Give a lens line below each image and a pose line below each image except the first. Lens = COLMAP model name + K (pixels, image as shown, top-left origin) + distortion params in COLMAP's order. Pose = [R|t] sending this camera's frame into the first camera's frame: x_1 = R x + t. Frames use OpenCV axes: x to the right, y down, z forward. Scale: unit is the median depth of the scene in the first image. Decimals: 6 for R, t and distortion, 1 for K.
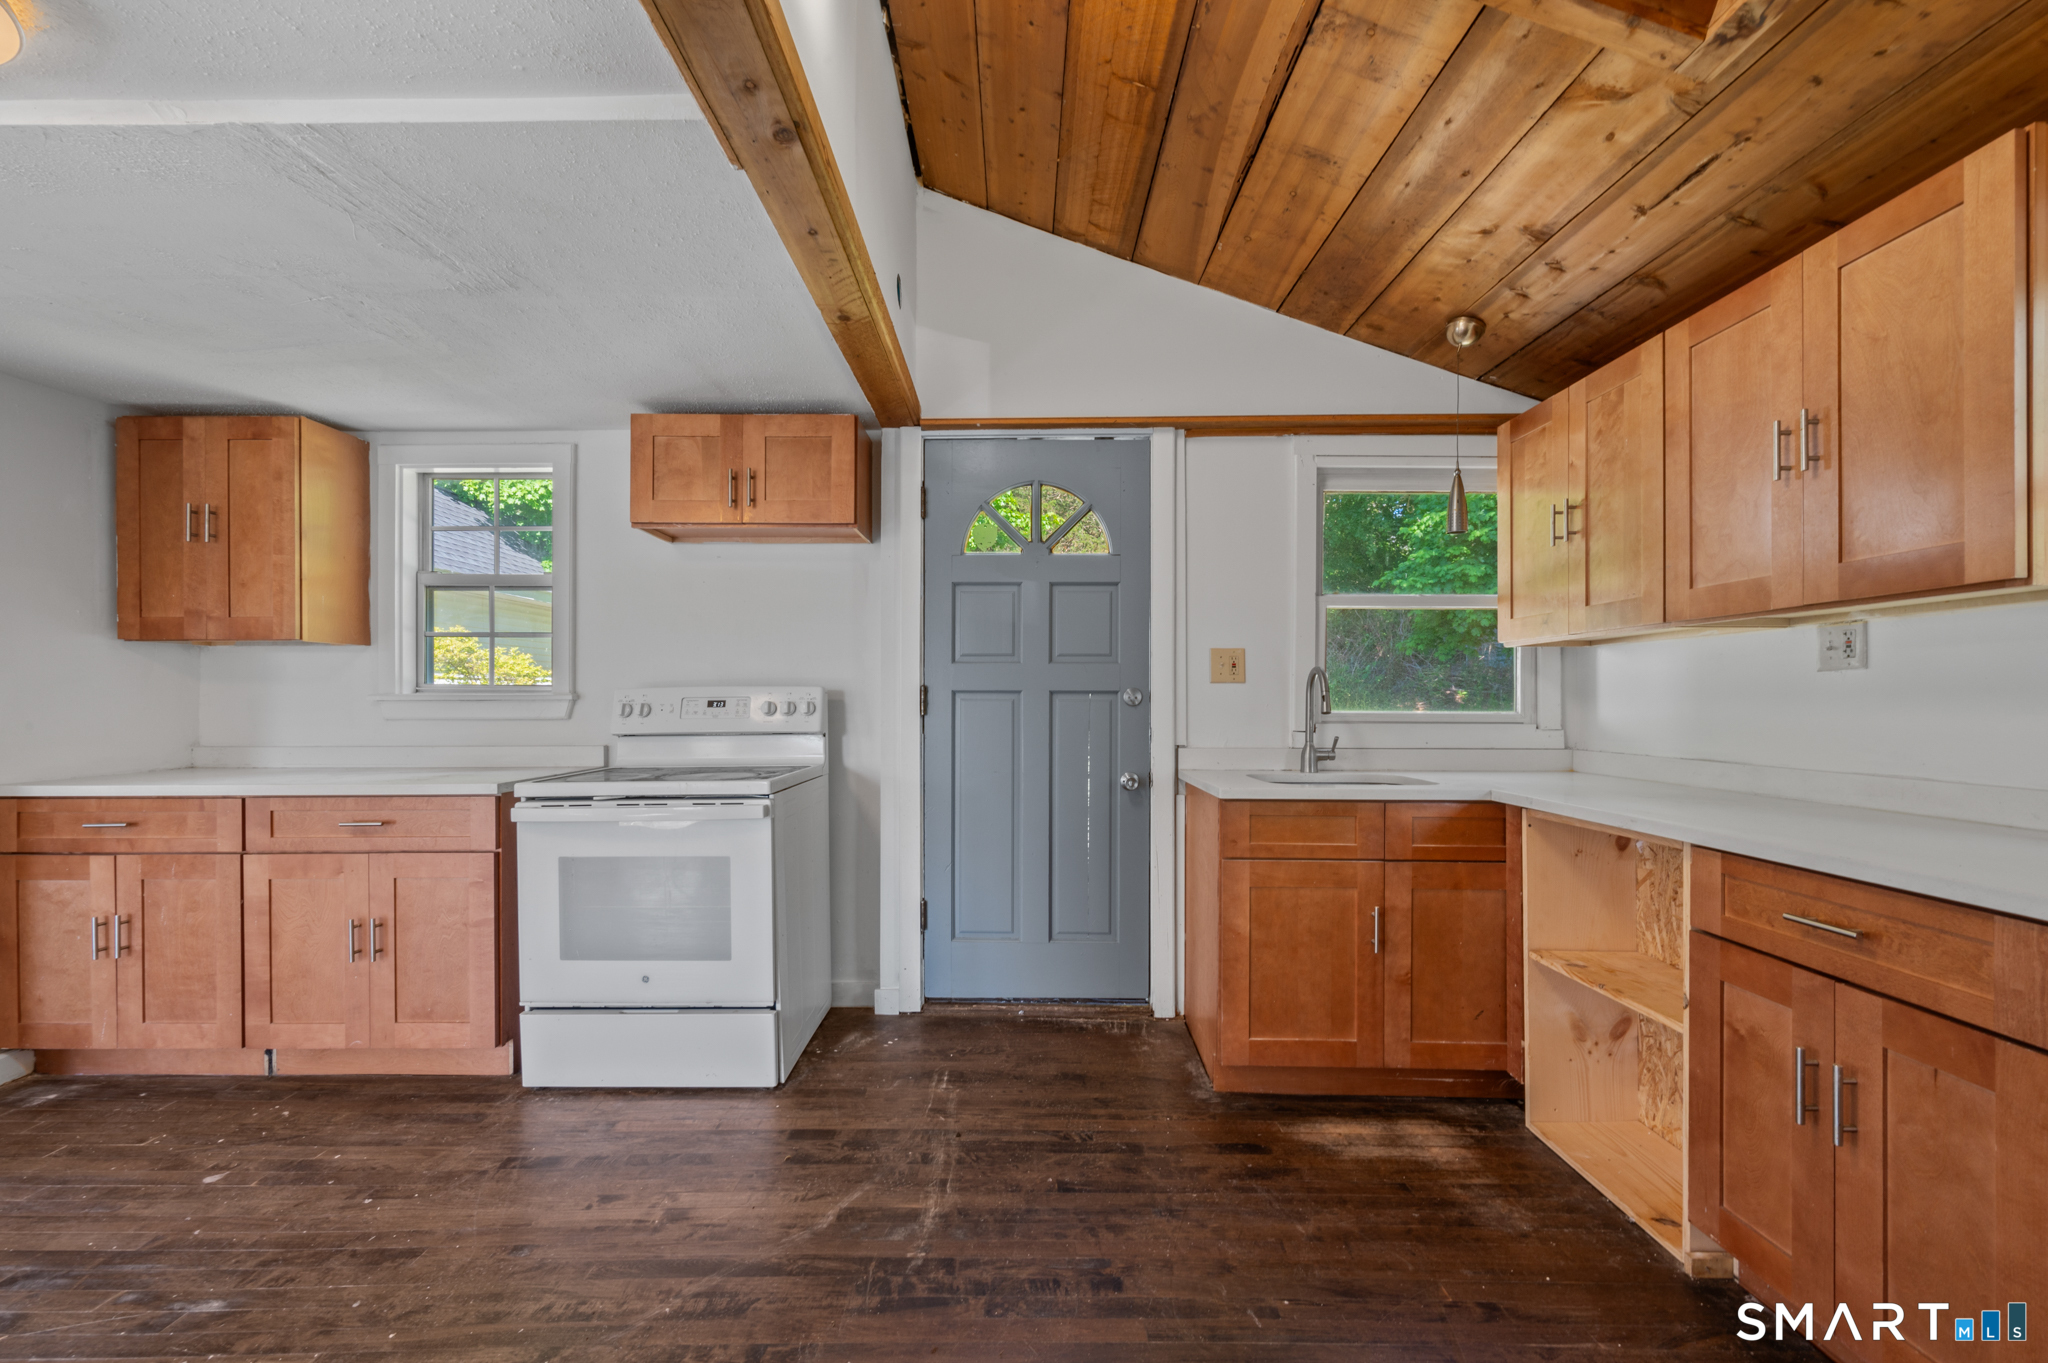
lens RADIAL K [[820.9, 0, 1006.2], [0, 820.9, 708.2], [0, 0, 1]] dist [0.002305, -0.001011]
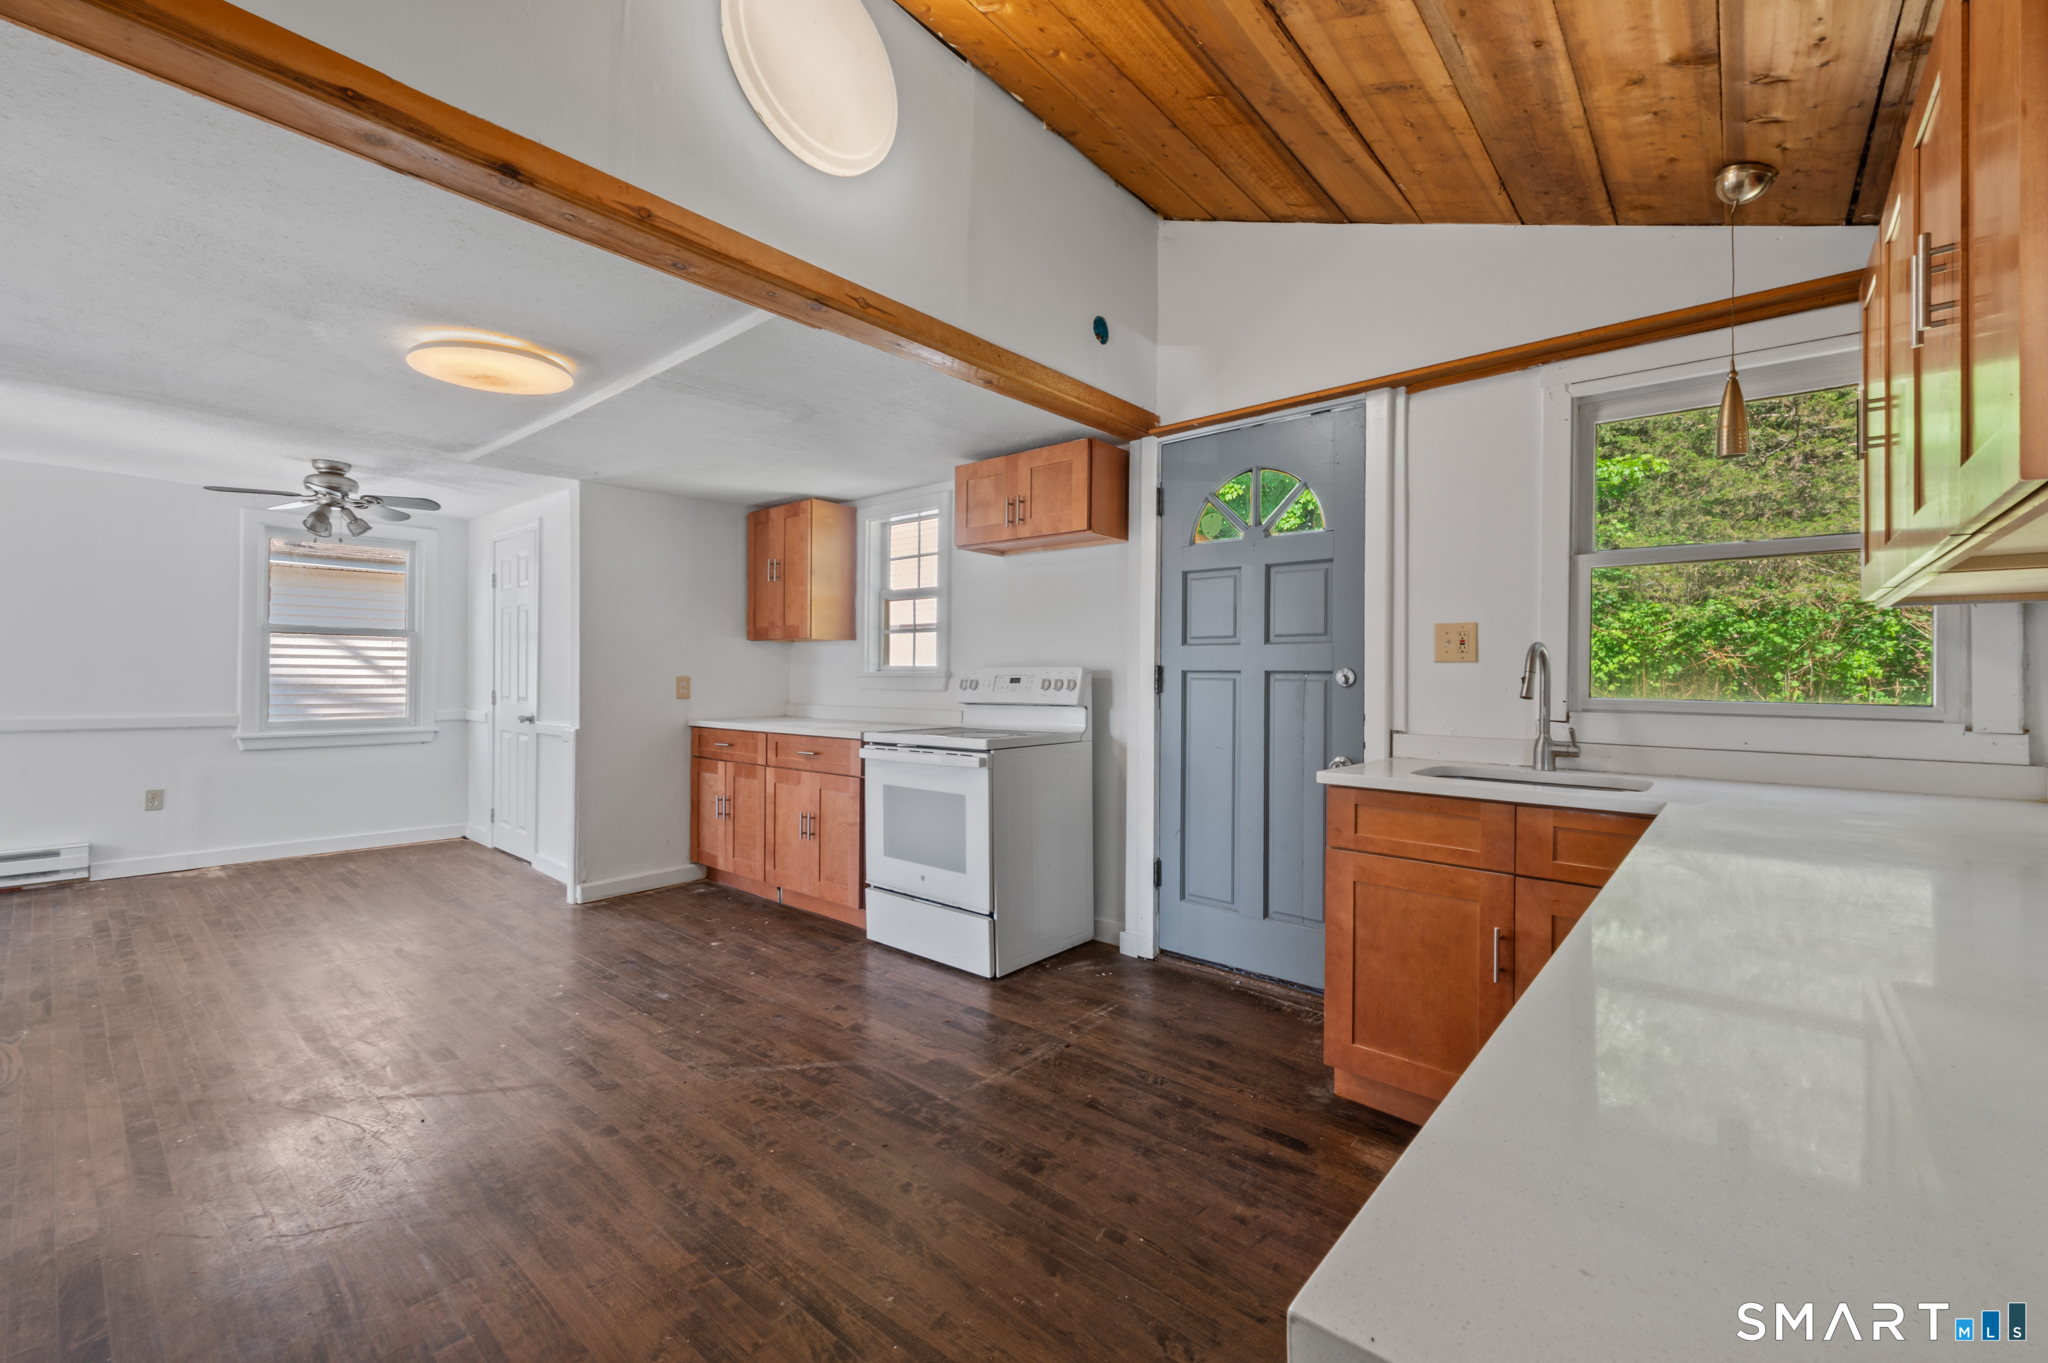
lens RADIAL K [[820.9, 0, 1033.4], [0, 820.9, 675.7], [0, 0, 1]] dist [0.002305, -0.001011]
pose [[0.774493, 0.005792, -0.632556, 0.558701], [-0.014833, 0.999849, -0.009005, -0.001810], [0.632409, 0.016357, 0.774462, 0.039514]]
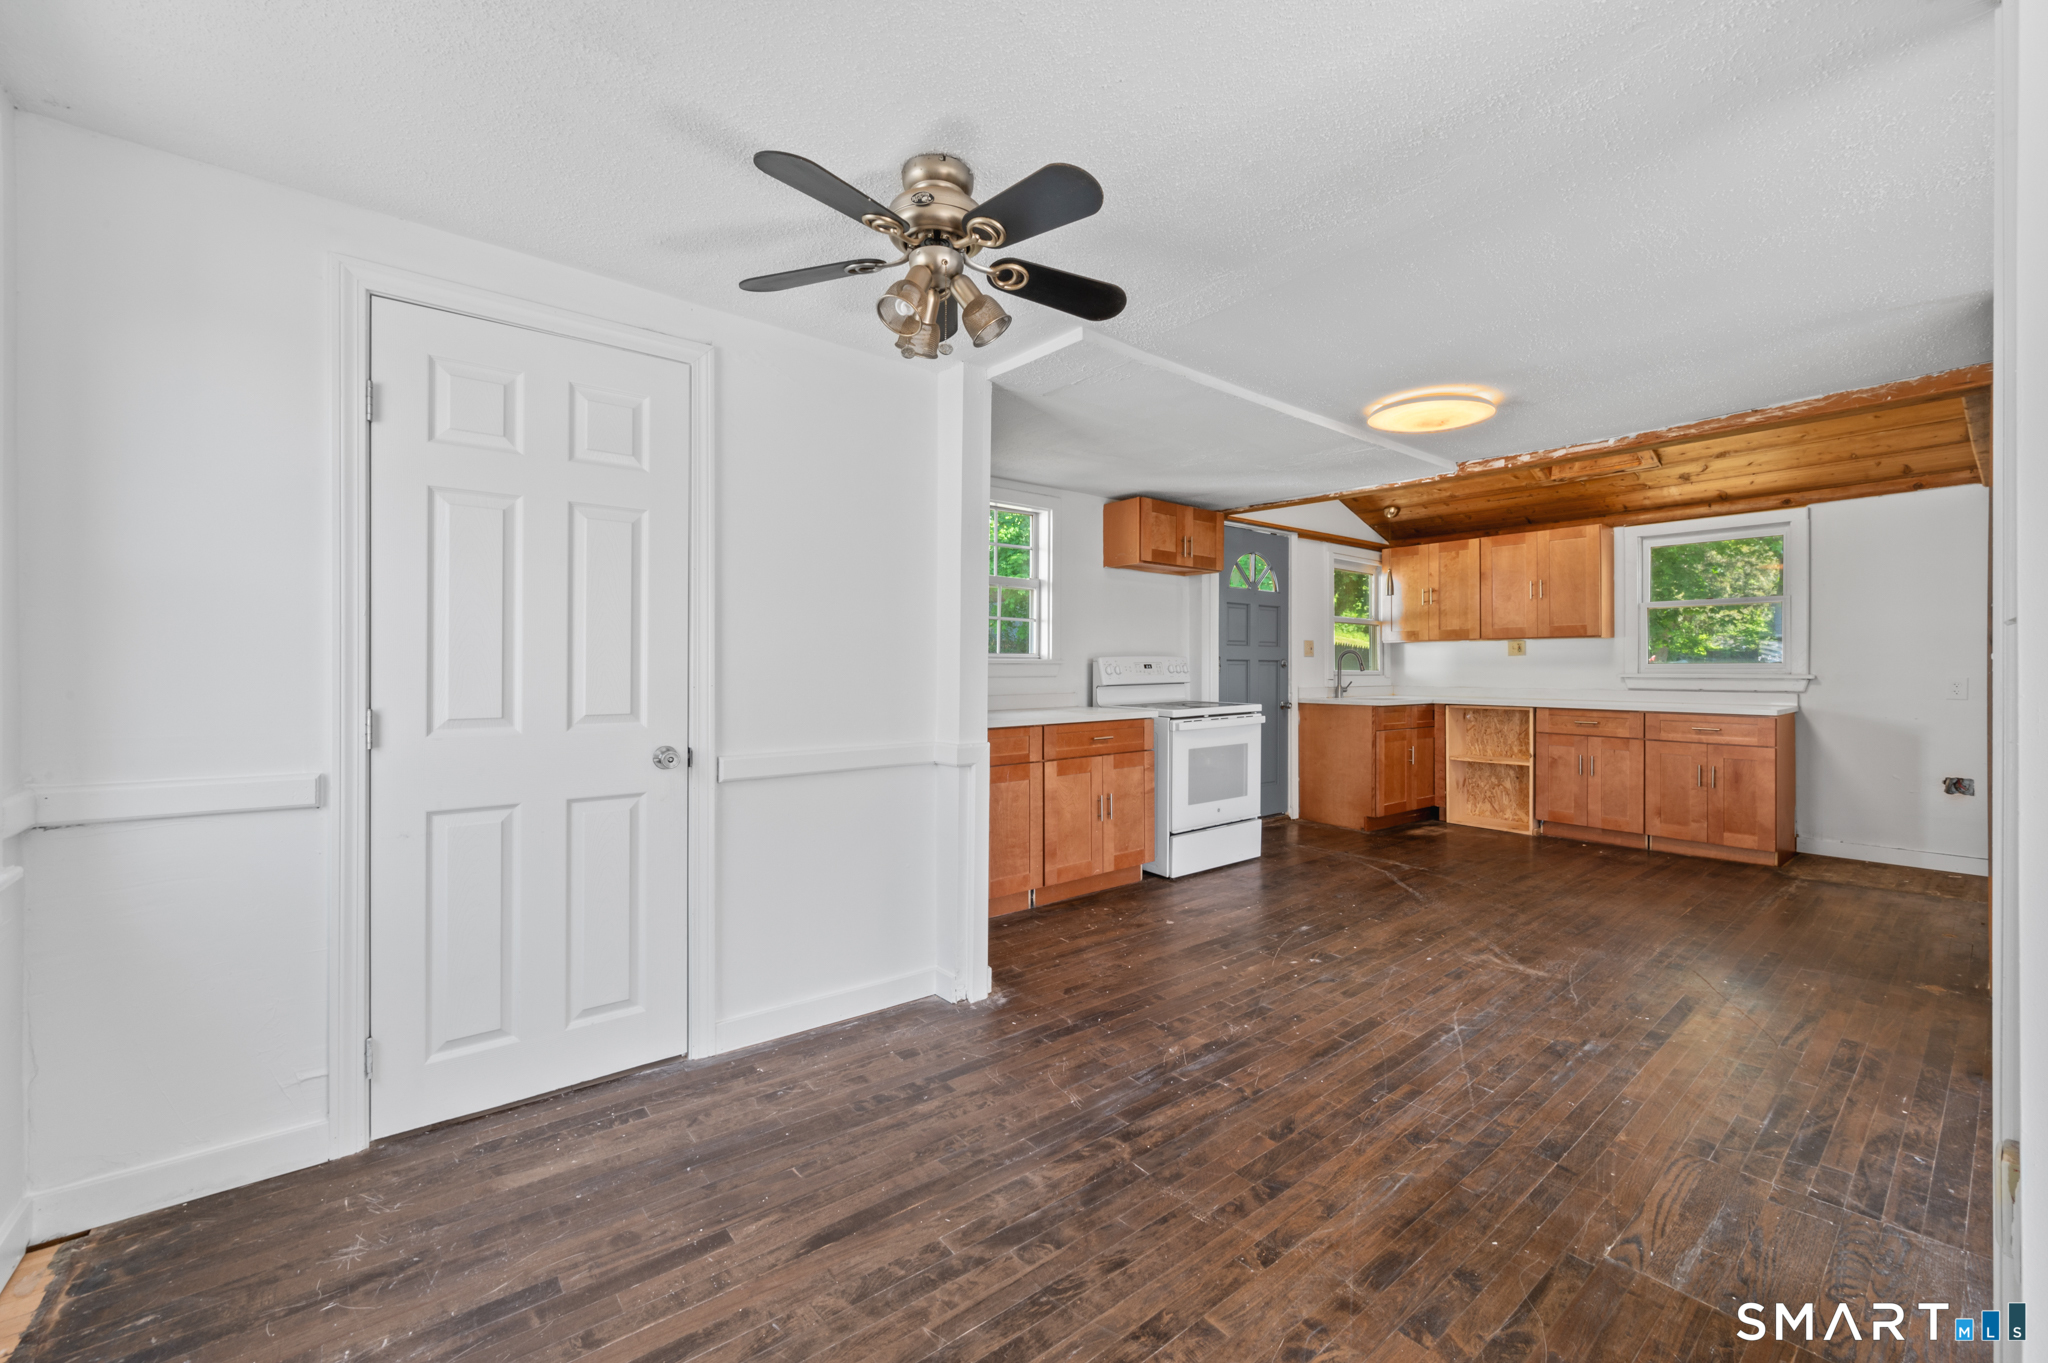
lens RADIAL K [[820.9, 0, 1025.5], [0, 820.9, 662.8], [0, 0, 1]] dist [0.002305, -0.001011]
pose [[0.765751, 0.002895, 0.643131, -1.942487], [0.003744, 0.999953, -0.008960, 0.002664], [-0.643127, 0.009269, 0.765704, -0.170767]]
